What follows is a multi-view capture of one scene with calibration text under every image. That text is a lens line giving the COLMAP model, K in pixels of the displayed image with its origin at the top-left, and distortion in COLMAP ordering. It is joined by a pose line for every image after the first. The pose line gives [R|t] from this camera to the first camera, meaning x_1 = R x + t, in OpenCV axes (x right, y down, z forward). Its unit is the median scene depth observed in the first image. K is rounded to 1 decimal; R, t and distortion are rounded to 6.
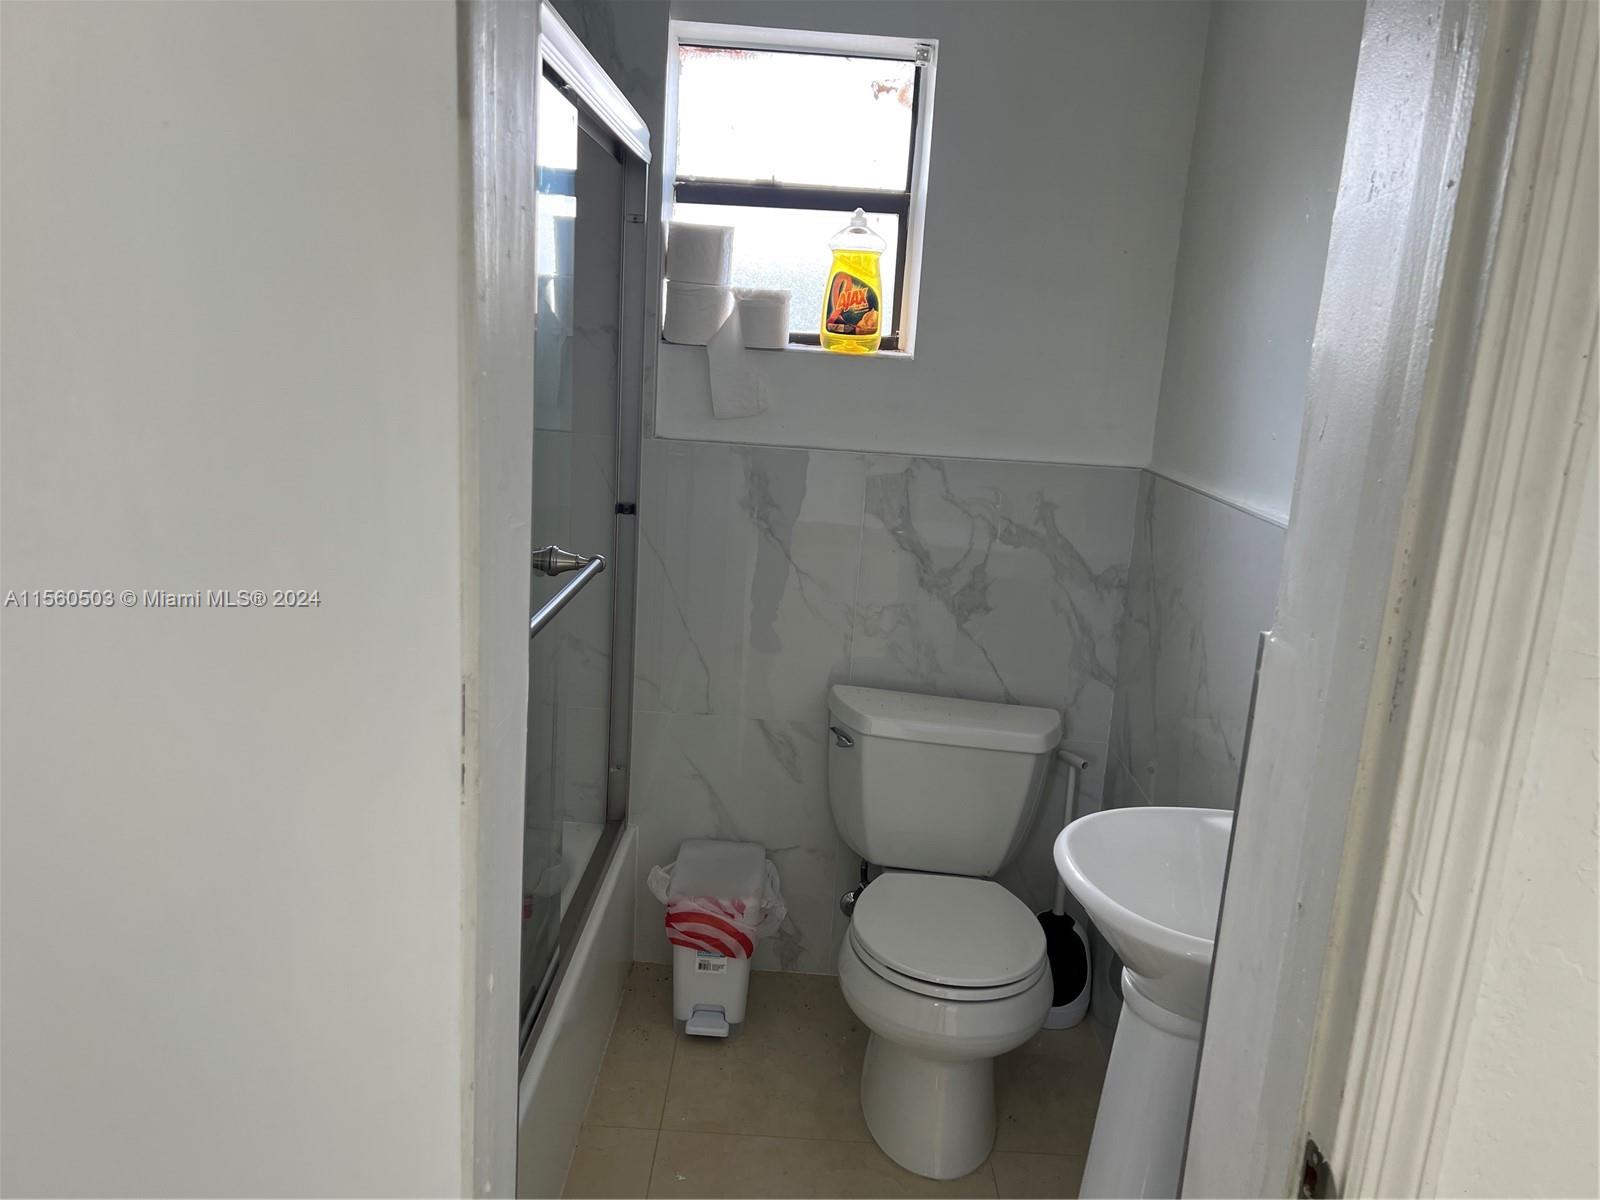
lens RADIAL K [[1184.0, 0, 796.9], [0, 1184.0, 592.9], [0, 0, 1]] dist [0.068874, -0.000379]
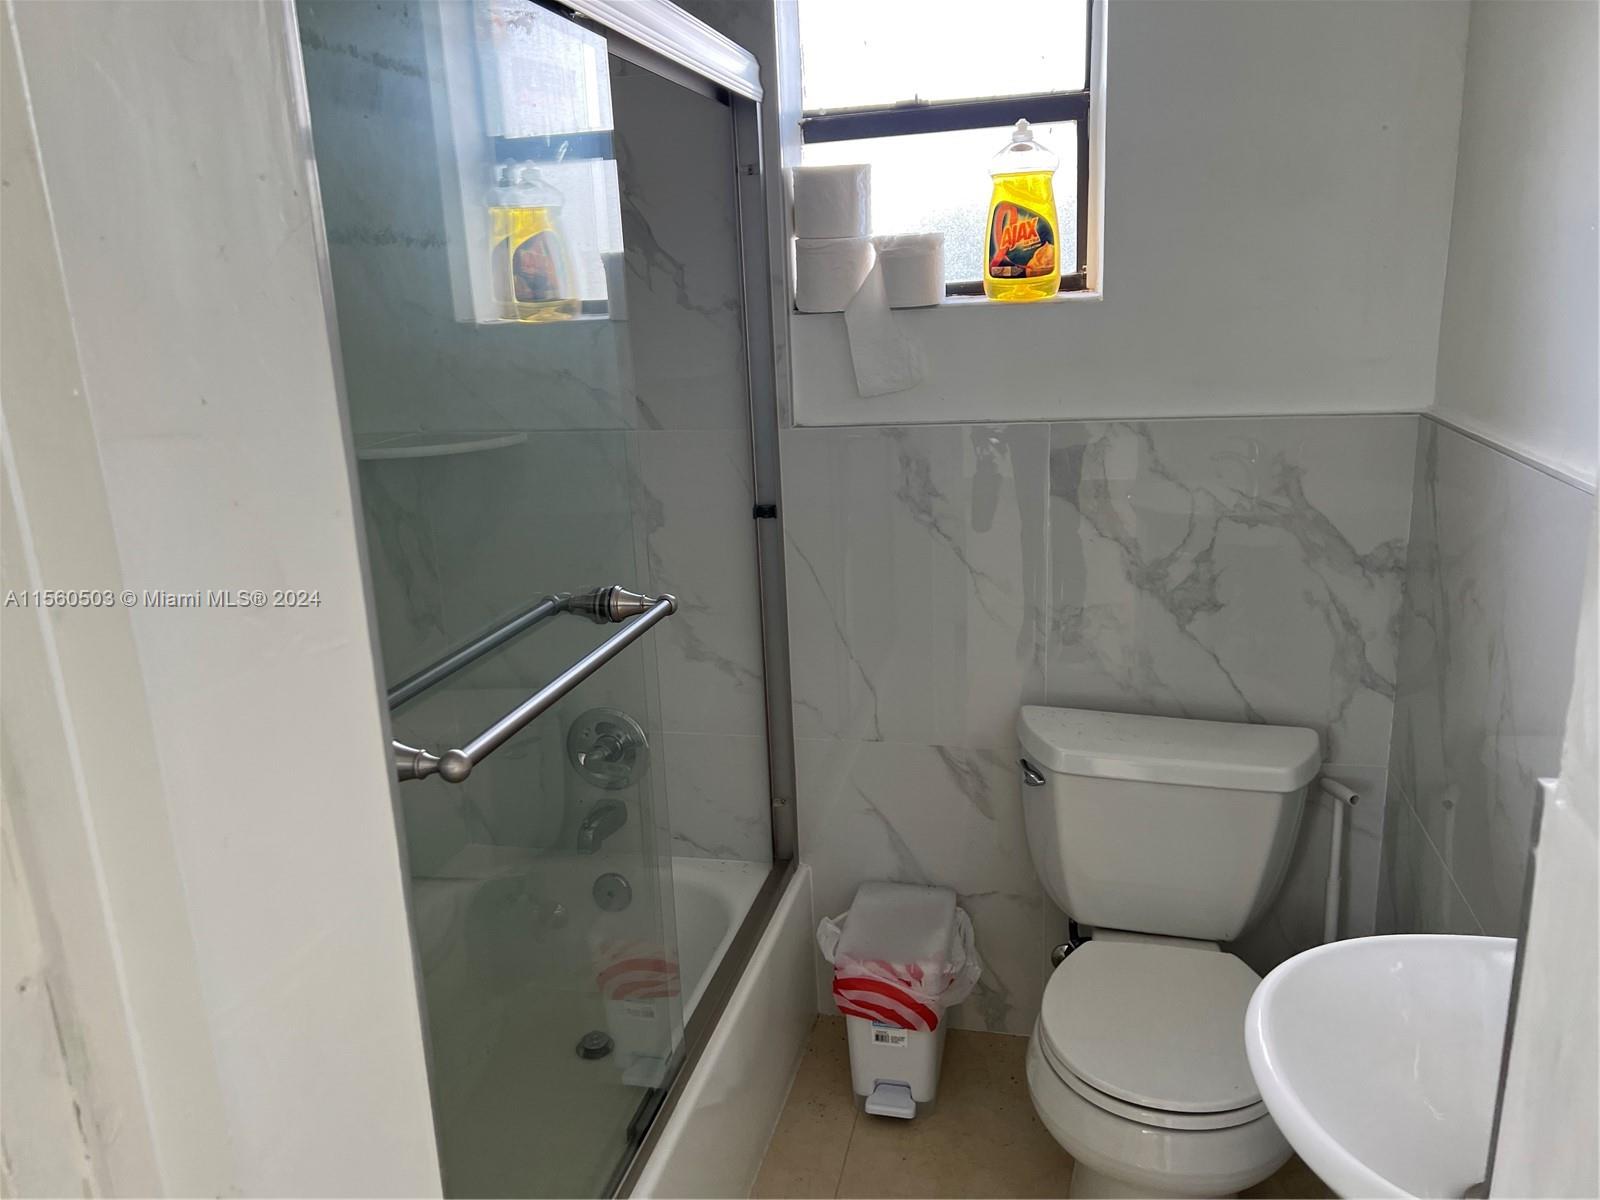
lens RADIAL K [[1185.8, 0, 800.0], [0, 1185.8, 600.0], [0, 0, 1]] dist [0.046321, -0.079051]
pose [[0.970894, -0.045588, -0.235130, 0.080342], [0.056510, 0.997604, 0.039919, -0.039146], [0.232747, -0.052044, 0.971144, 0.164857]]
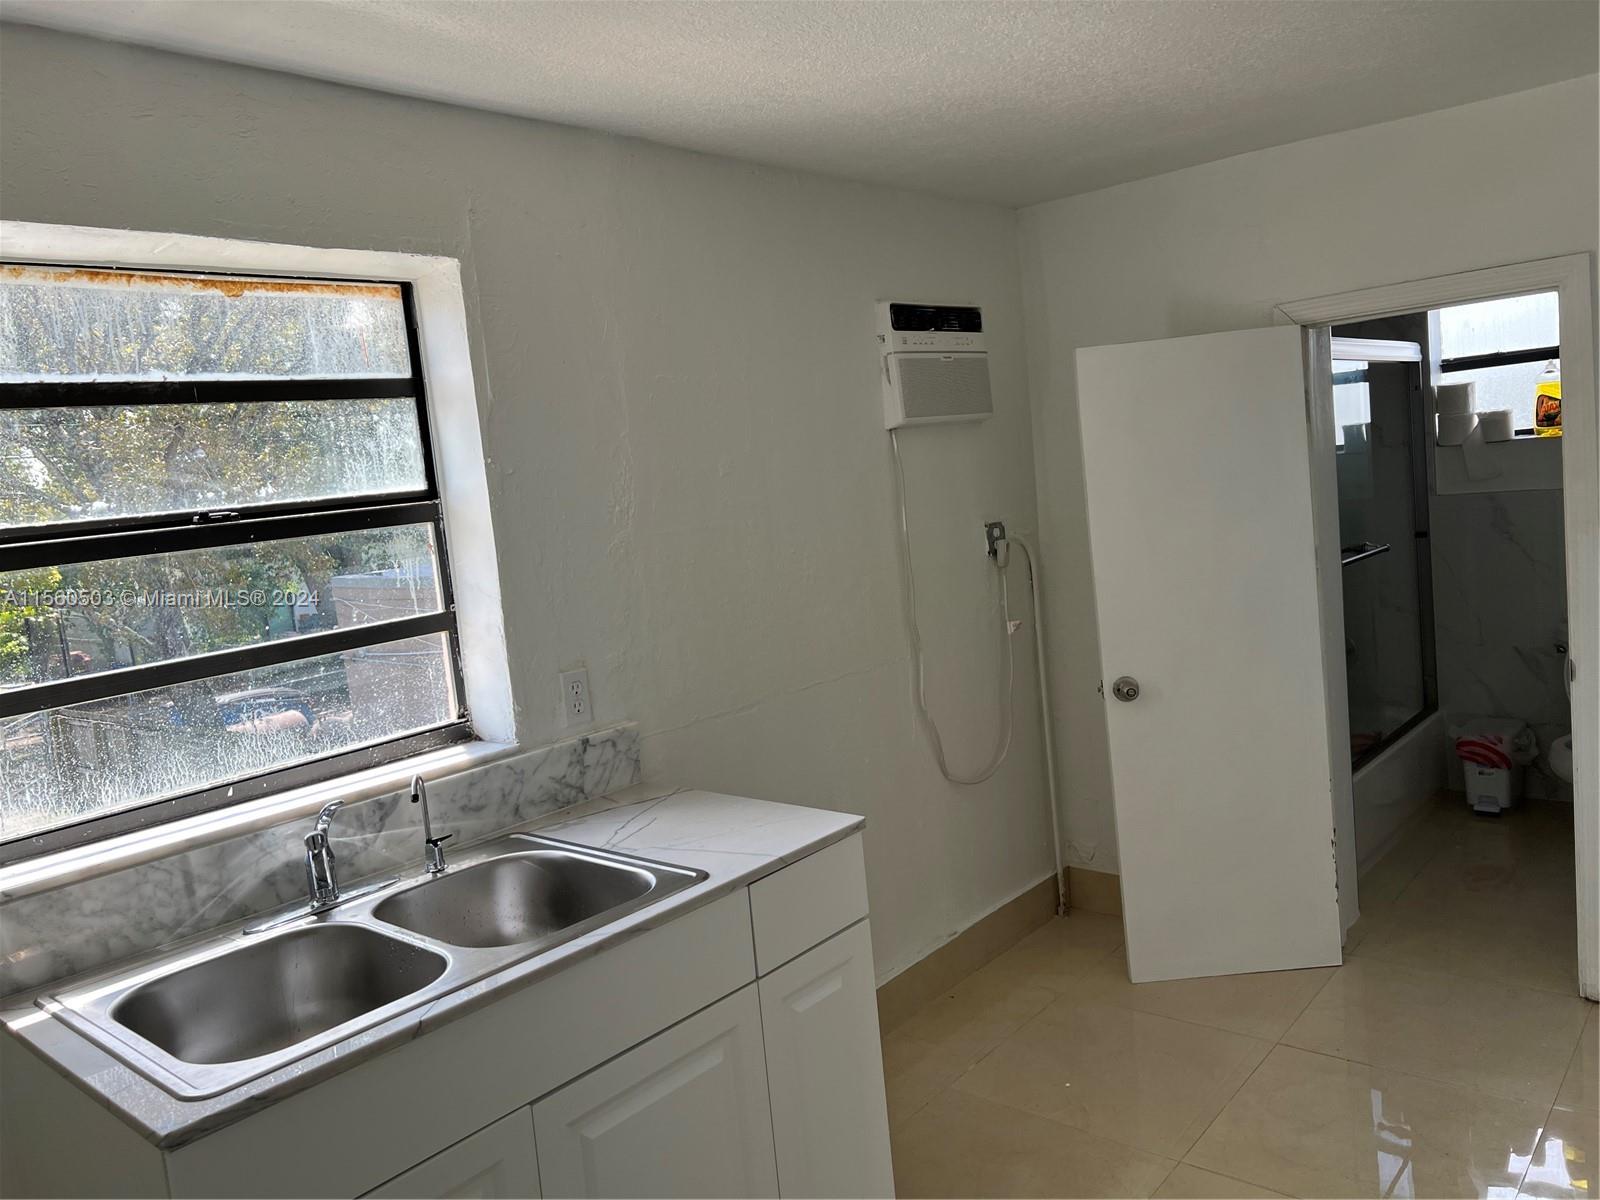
lens RADIAL K [[1206.7, 0, 800.3], [0, 1206.7, 579.6], [0, 0, 1]] dist [0.005129, -0.002762]
pose [[0.760057, -0.072770, -0.645769, 0.346687], [0.004902, 0.994324, -0.106278, 0.204361], [0.649838, 0.077612, 0.756100, -1.115434]]
